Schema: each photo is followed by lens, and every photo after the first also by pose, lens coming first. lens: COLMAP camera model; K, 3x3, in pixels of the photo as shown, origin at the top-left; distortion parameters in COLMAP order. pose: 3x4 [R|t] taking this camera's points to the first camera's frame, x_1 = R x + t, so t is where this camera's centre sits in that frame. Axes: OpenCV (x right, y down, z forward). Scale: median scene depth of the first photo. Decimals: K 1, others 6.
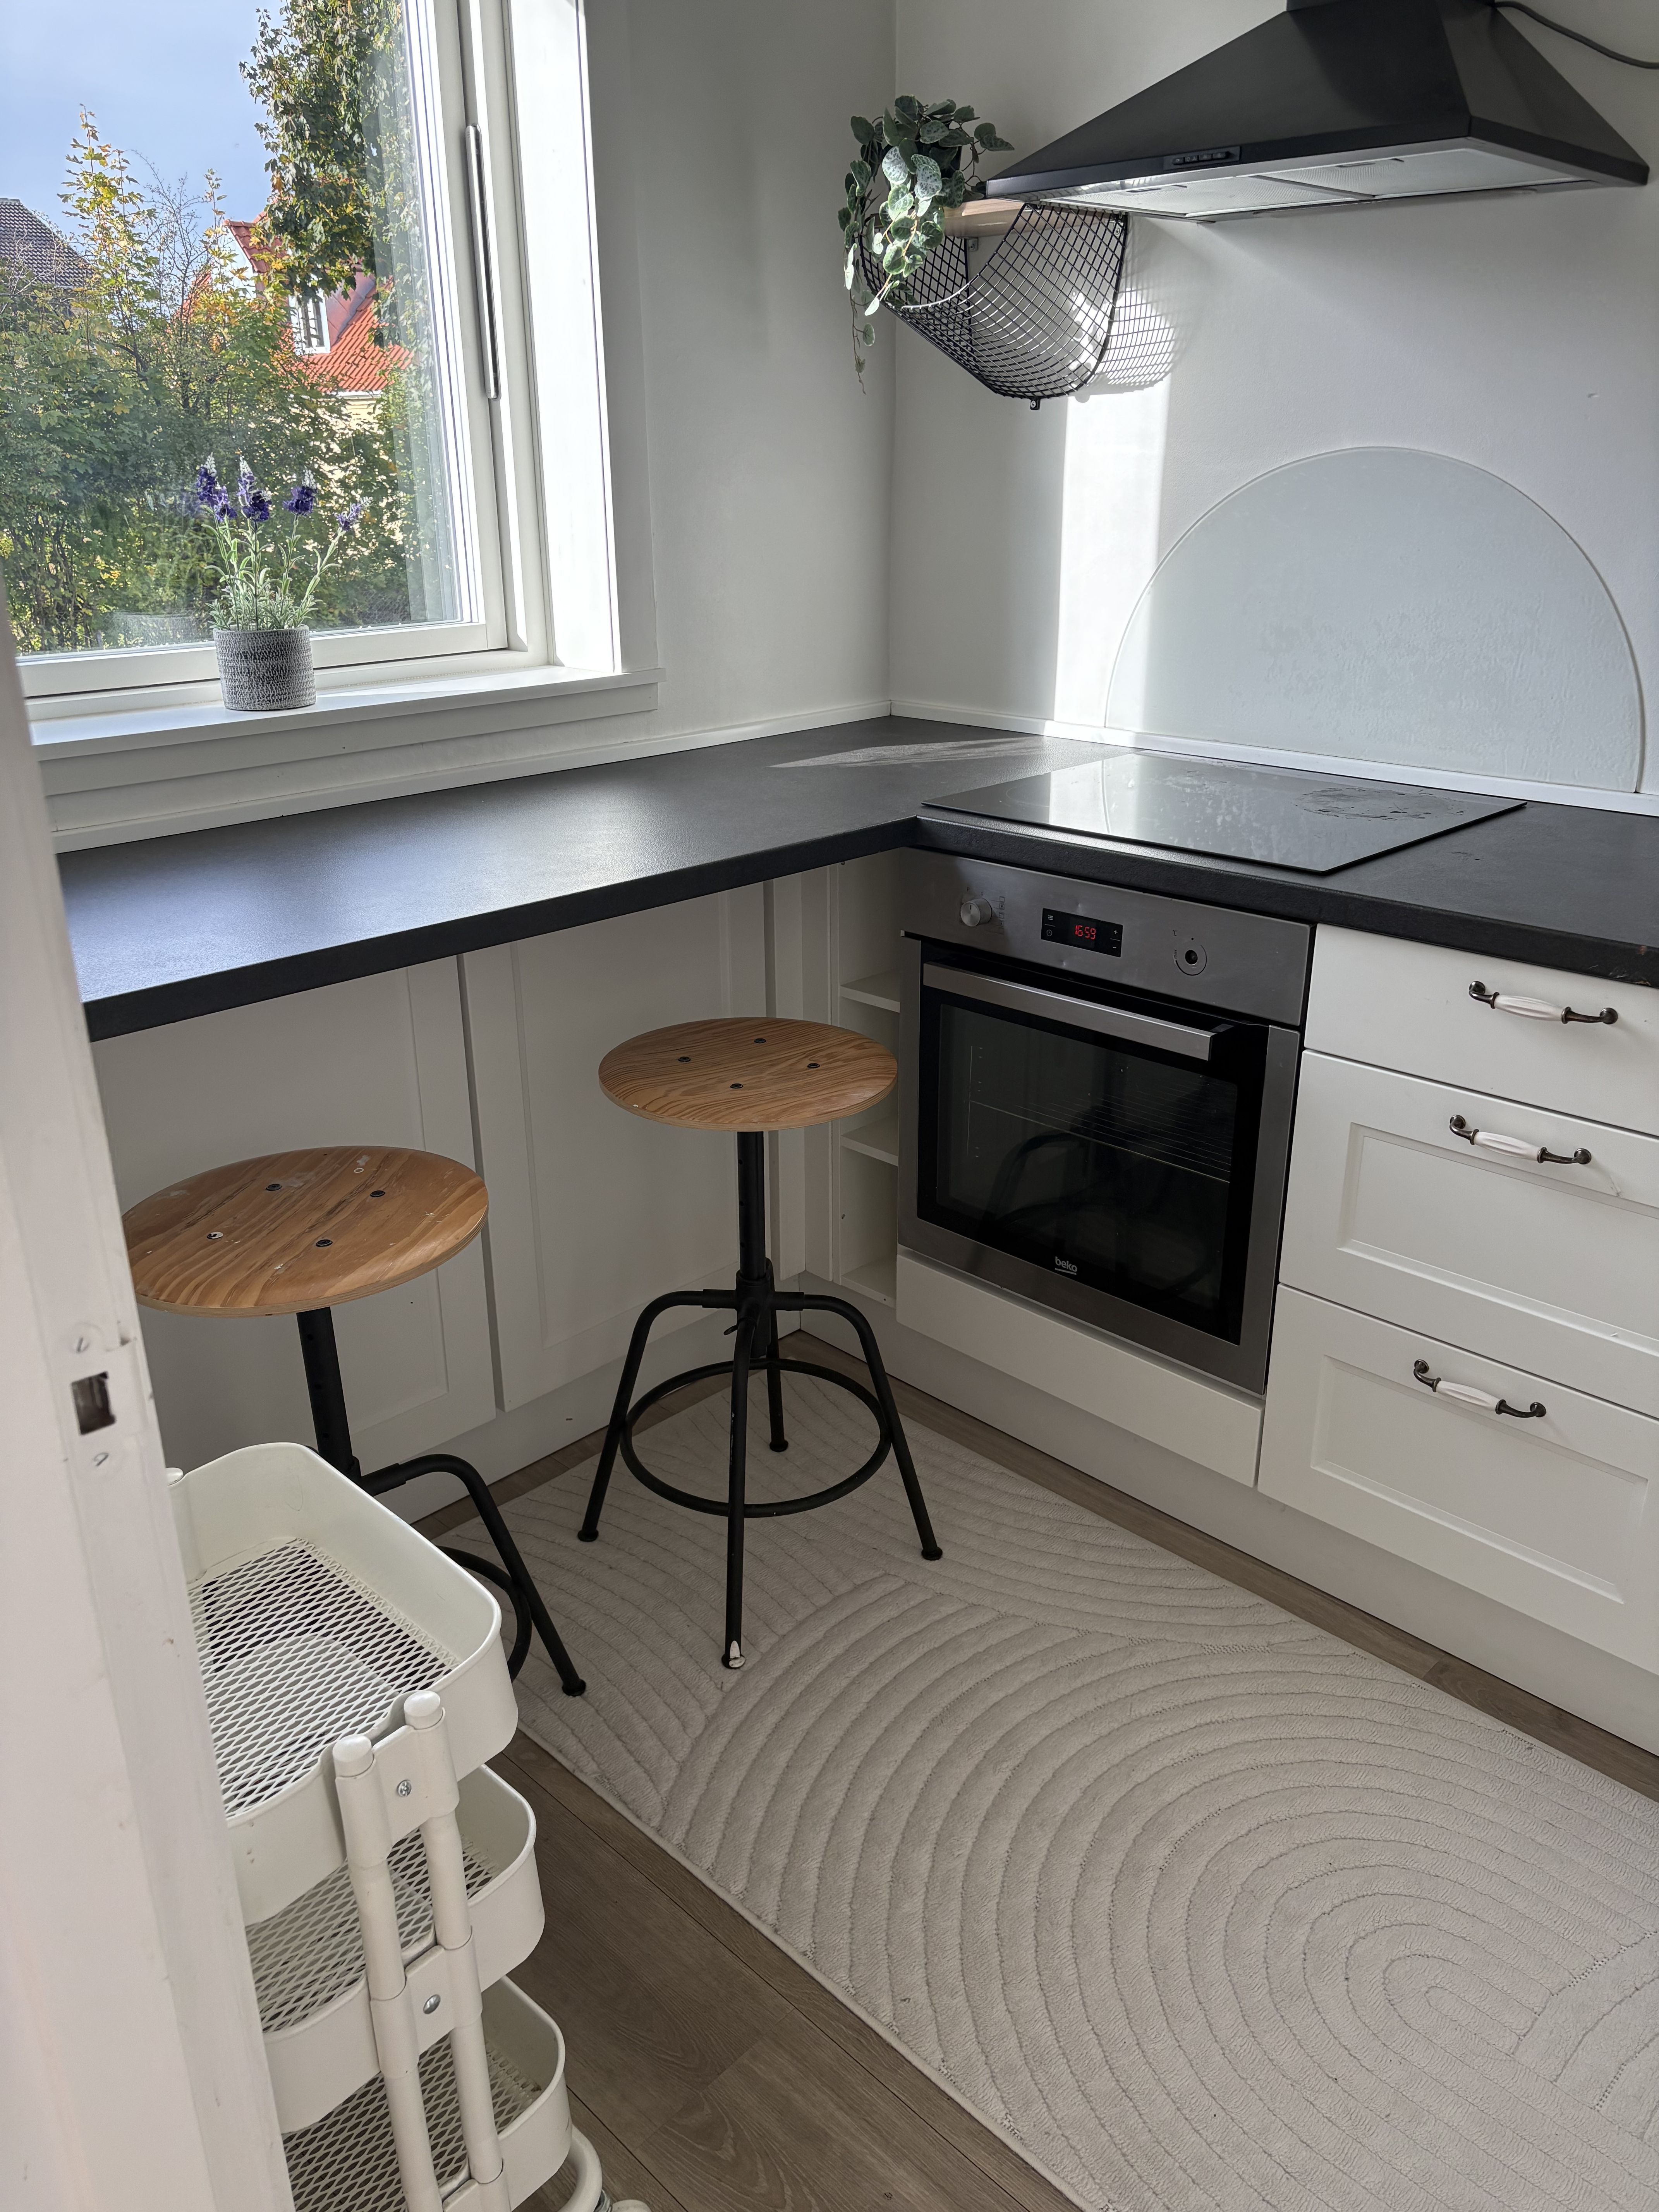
lens RADIAL K [[1665.5, 0, 829.8], [0, 1665.5, 1118.1], [0, 0, 1]] dist [0.058174, -0.071919]
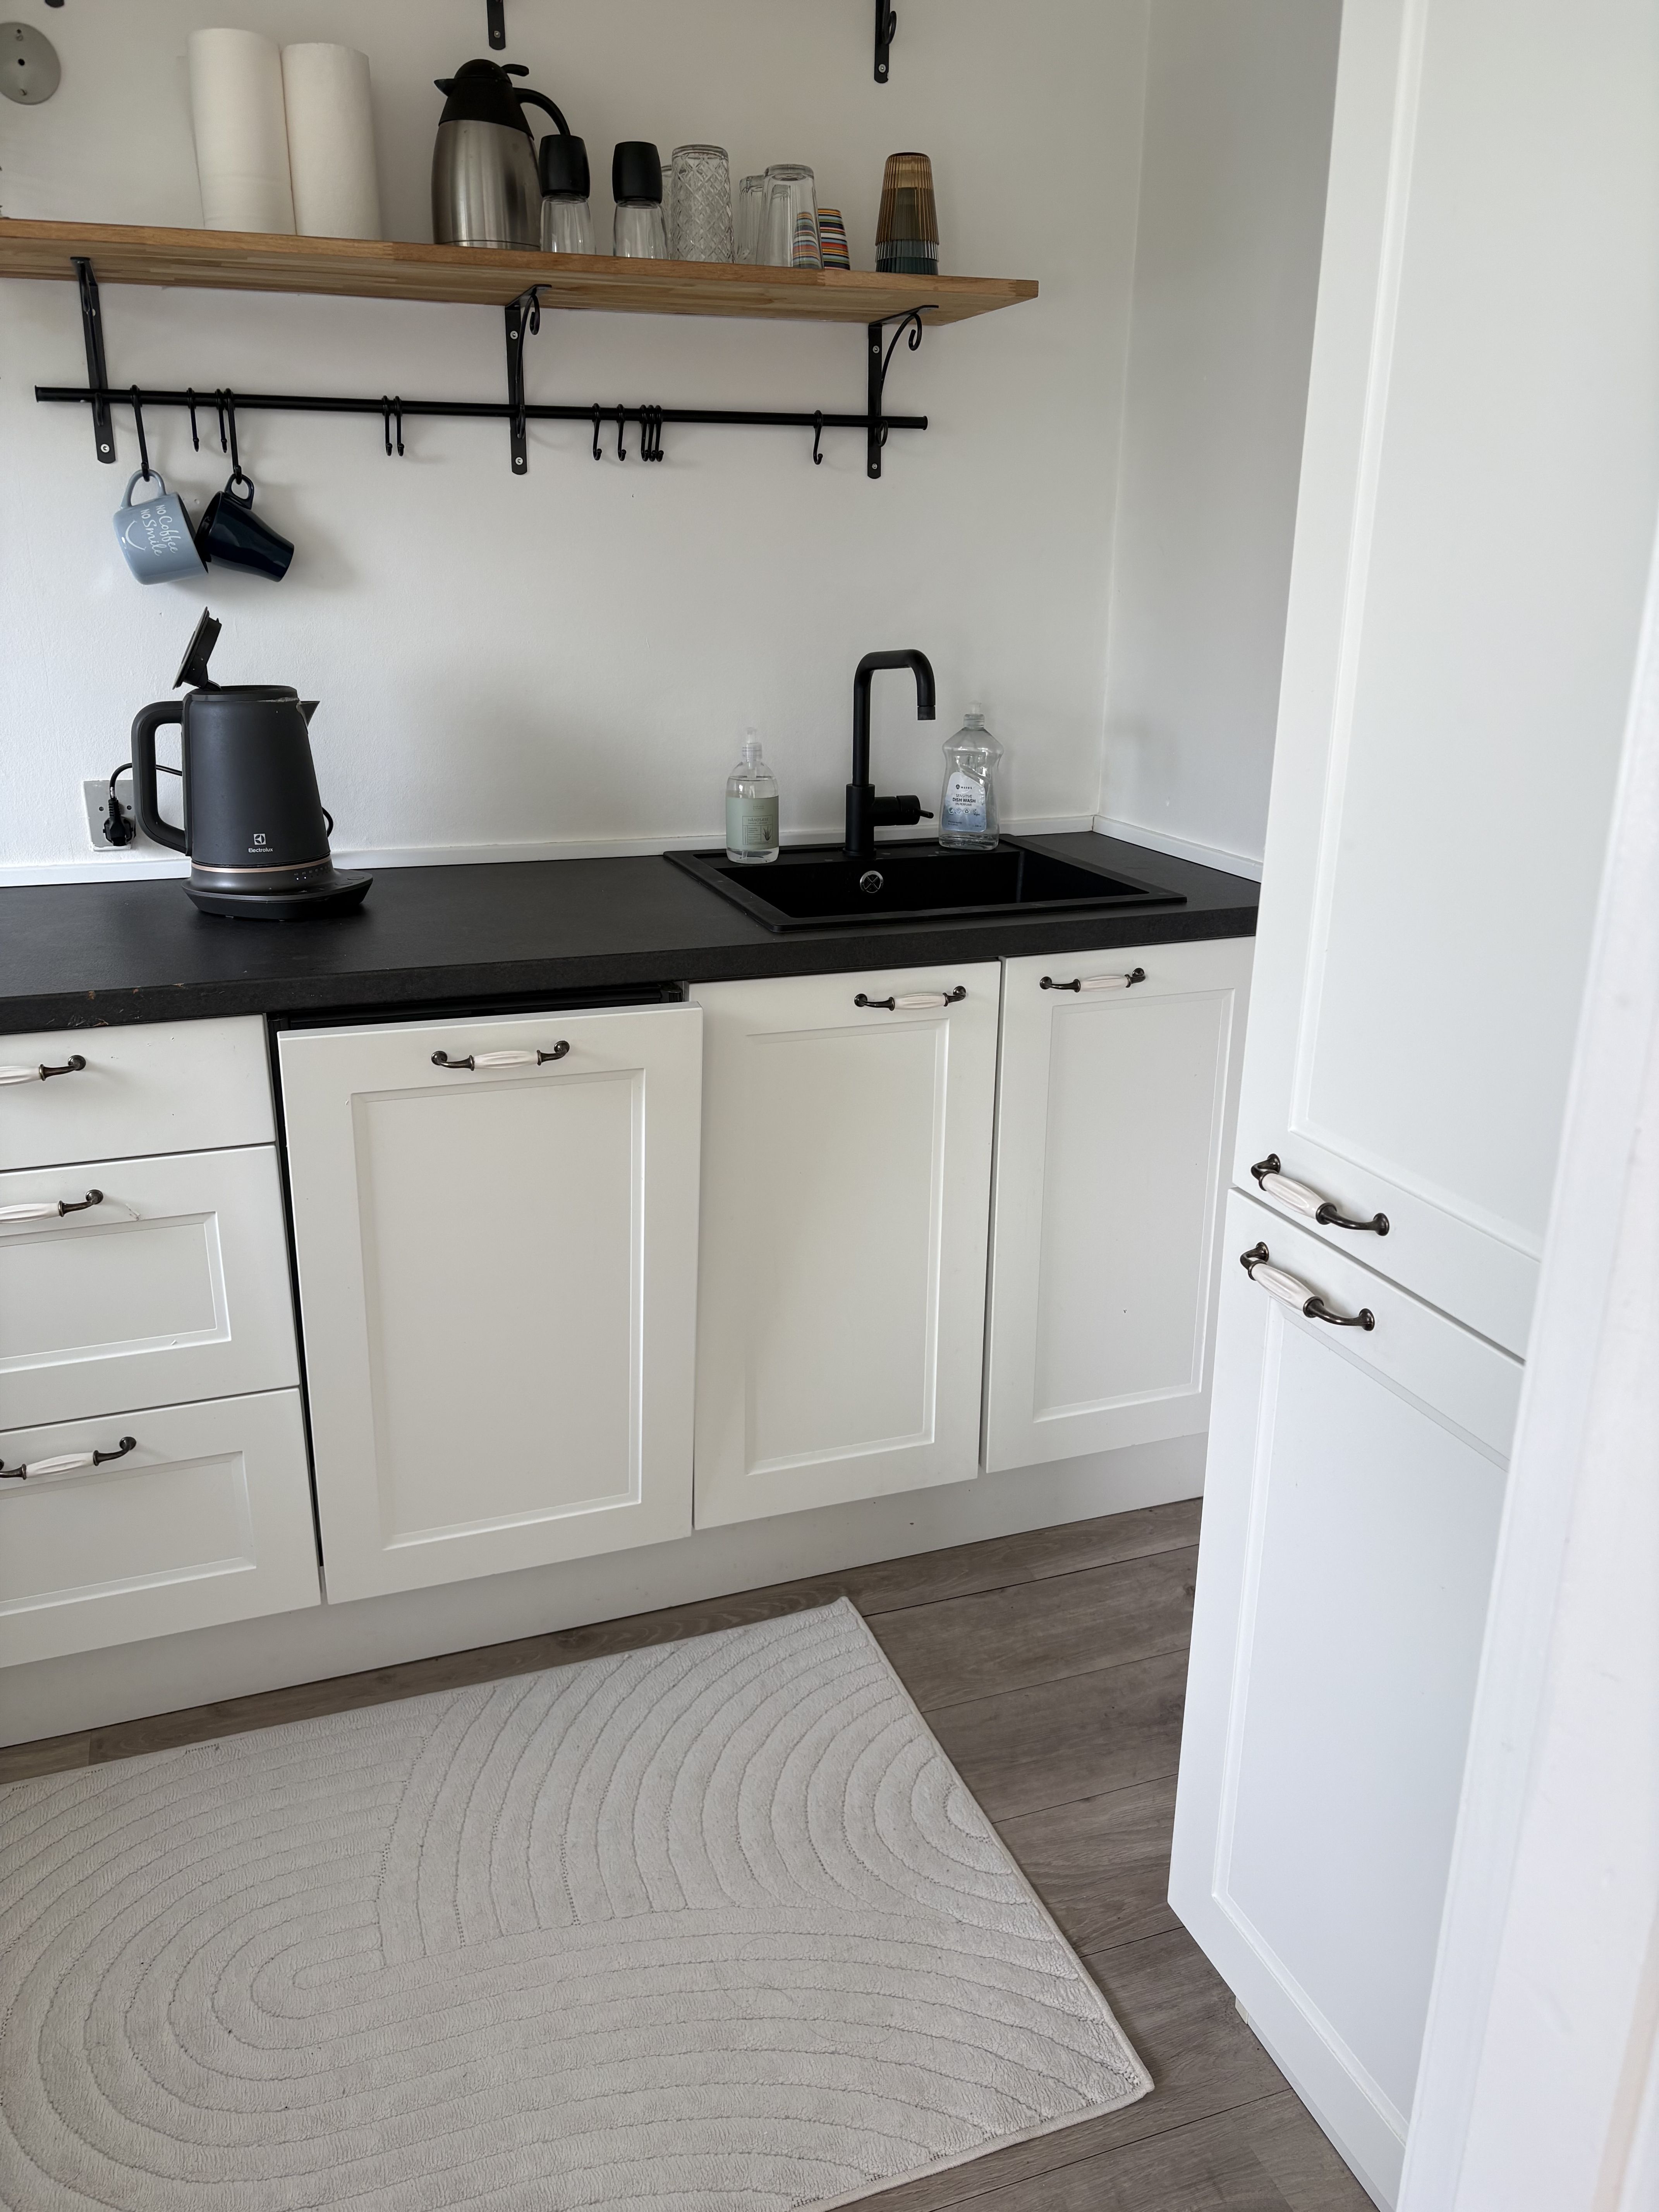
lens RADIAL K [[1665.5, 0, 828.1], [0, 1665.5, 1096.9], [0, 0, 1]] dist [0.058174, -0.071919]
pose [[0.424013, -0.274642, 0.863009, -0.249269], [0.326486, 0.935191, 0.137204, -0.030358], [-0.844760, 0.223584, 0.486200, 0.084381]]
